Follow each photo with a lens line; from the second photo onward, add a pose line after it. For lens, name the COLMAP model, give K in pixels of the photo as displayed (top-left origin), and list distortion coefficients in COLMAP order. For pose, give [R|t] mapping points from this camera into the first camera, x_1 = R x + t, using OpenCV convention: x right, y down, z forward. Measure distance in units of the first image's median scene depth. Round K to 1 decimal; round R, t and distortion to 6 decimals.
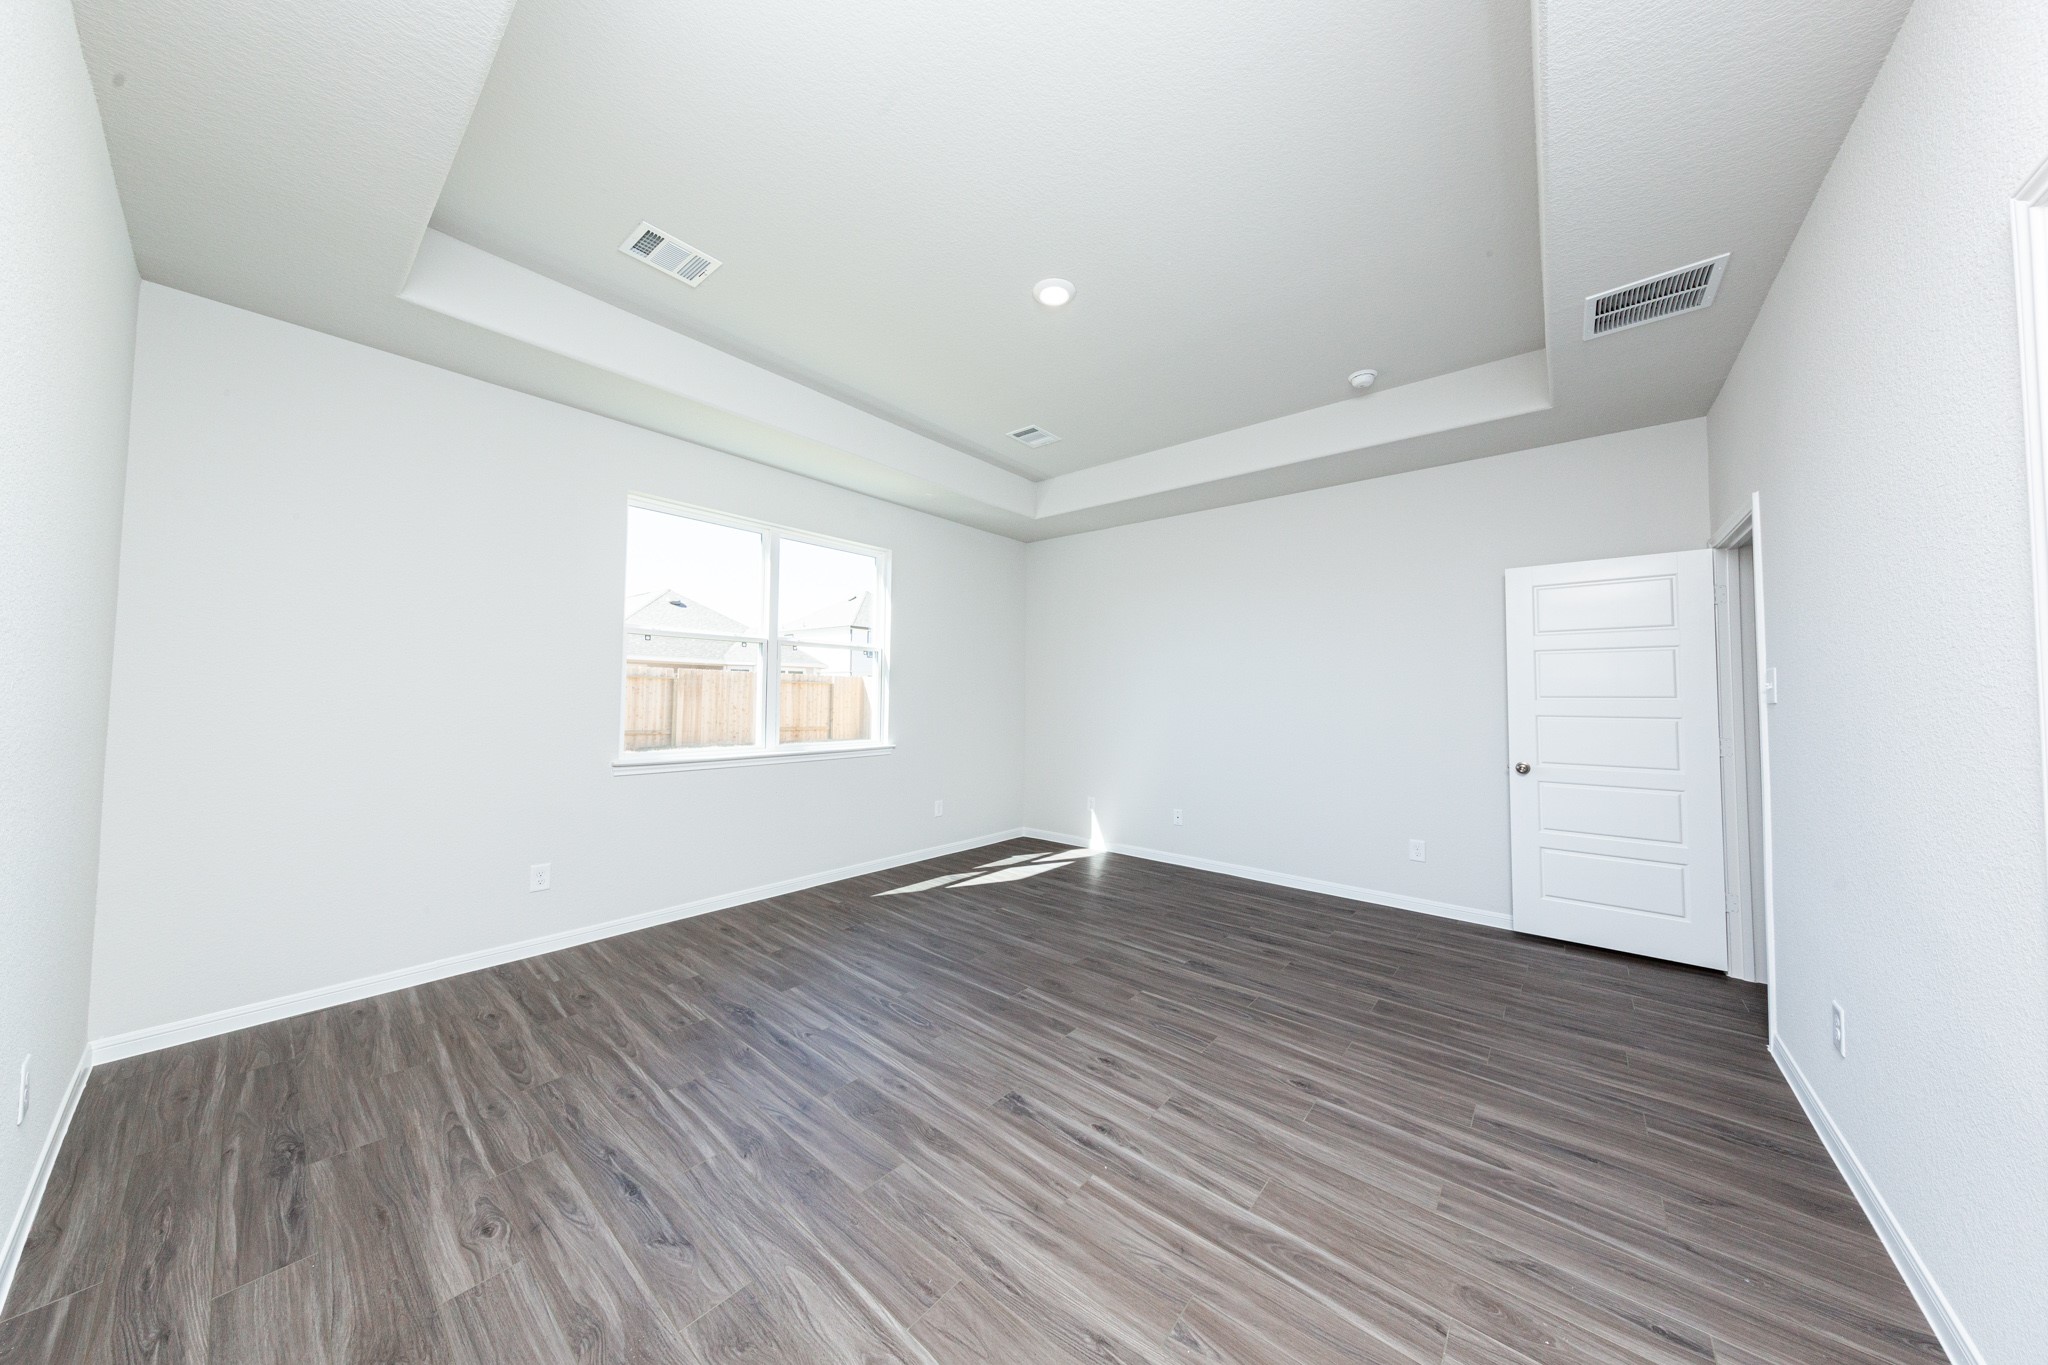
lens RADIAL K [[647.5, 0, 1027.7], [0, 647.5, 672.5], [0, 0, 1]] dist [0.008290, -0.001647]
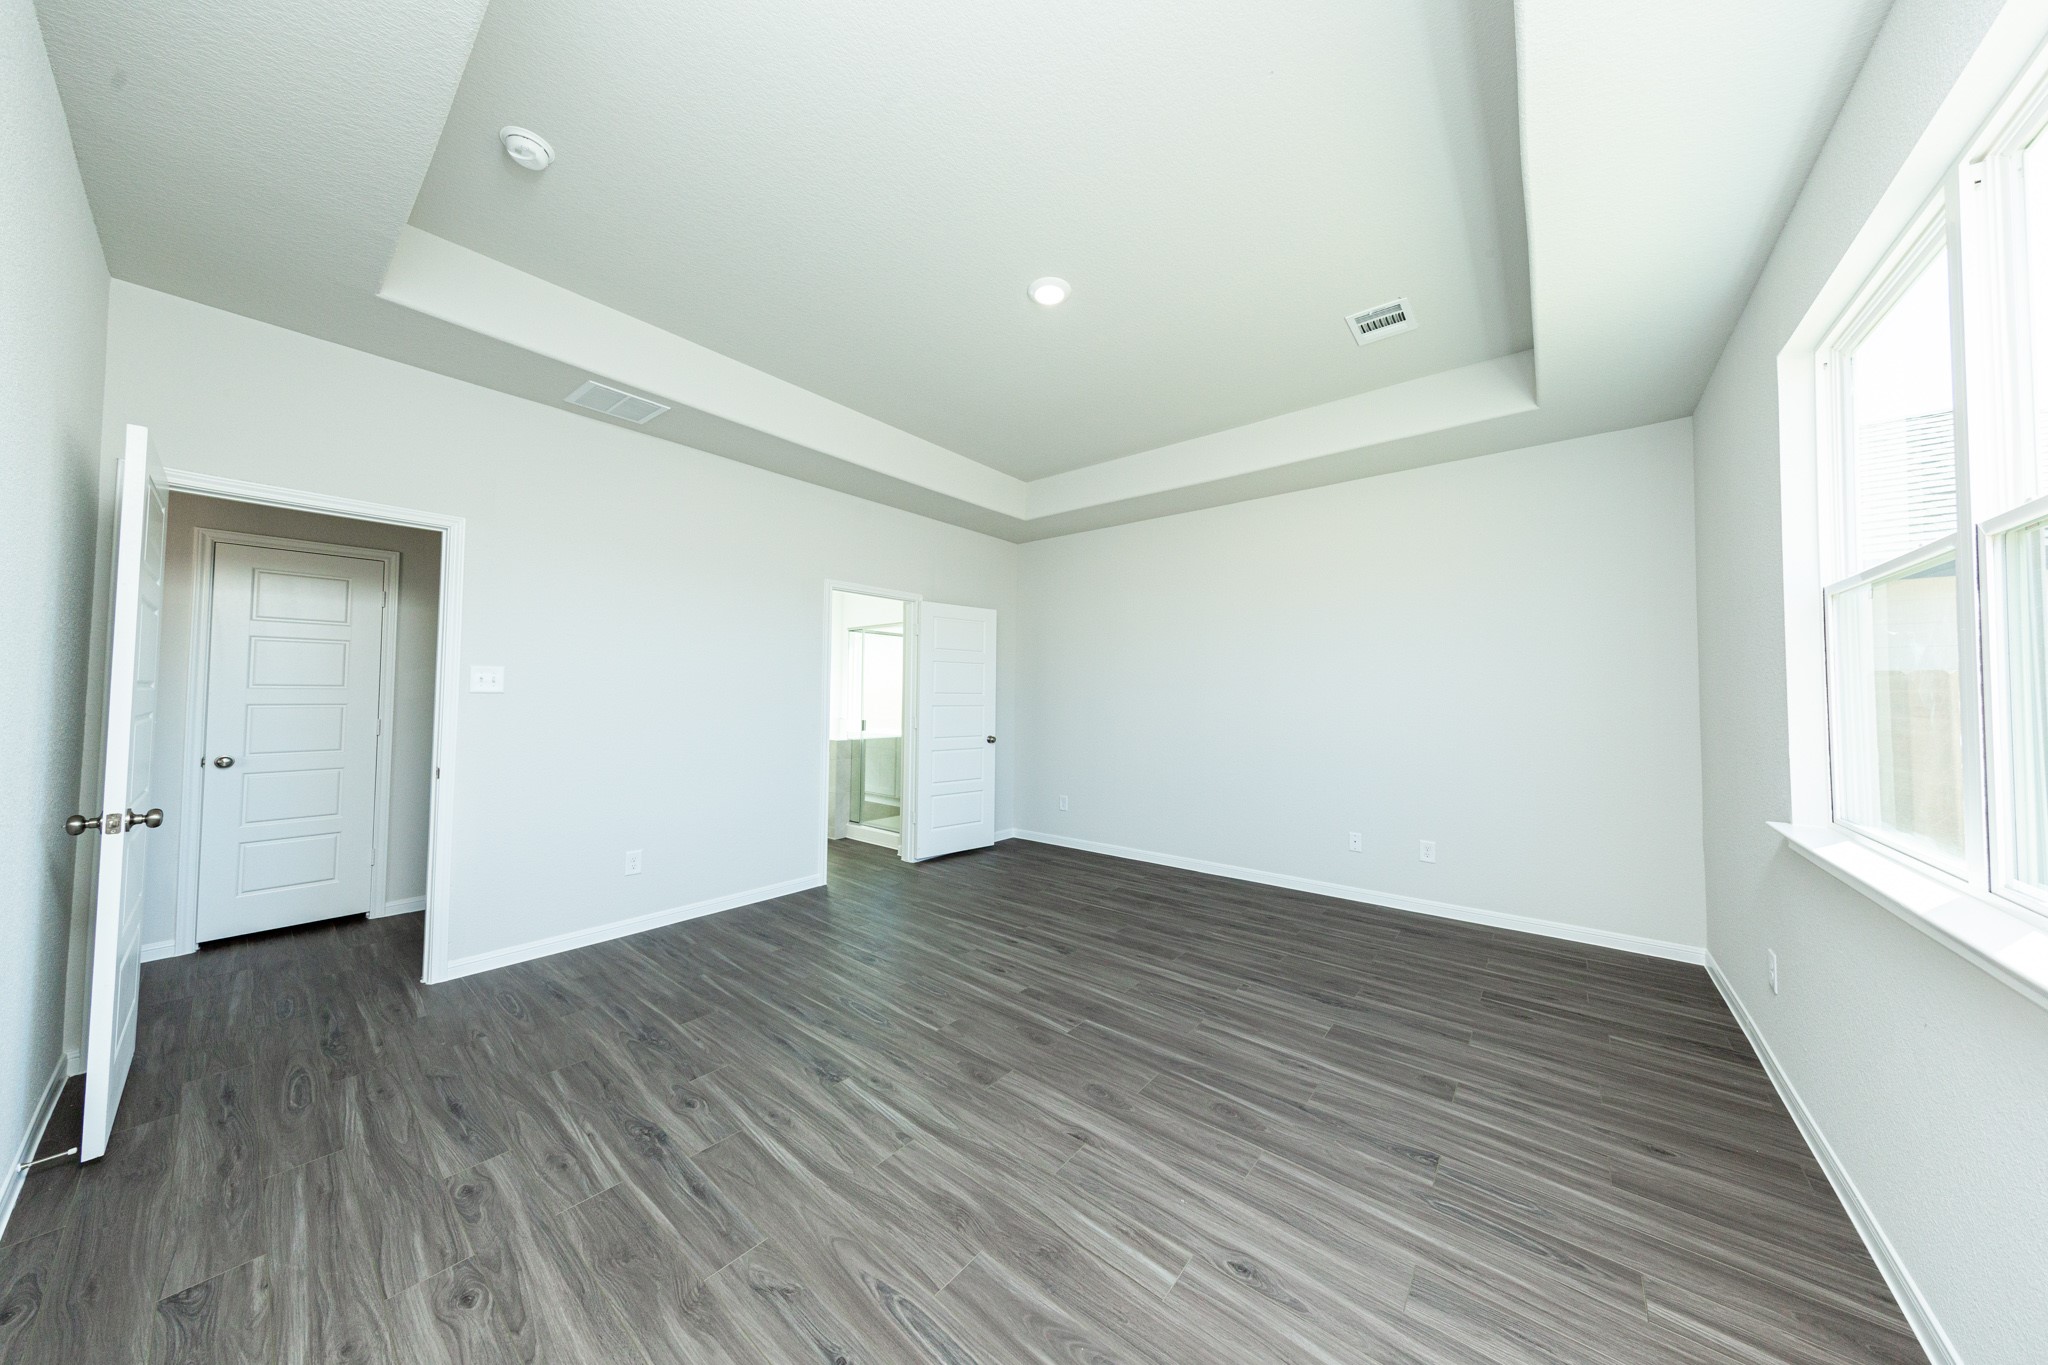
lens RADIAL K [[647.5, 0, 1027.7], [0, 647.5, 672.5], [0, 0, 1]] dist [0.008290, -0.001647]
pose [[-0.999771, -0.018576, -0.010670, 0.077444], [-0.017682, 0.996755, -0.078527, 0.078662], [0.012094, -0.078320, -0.996855, 2.046117]]
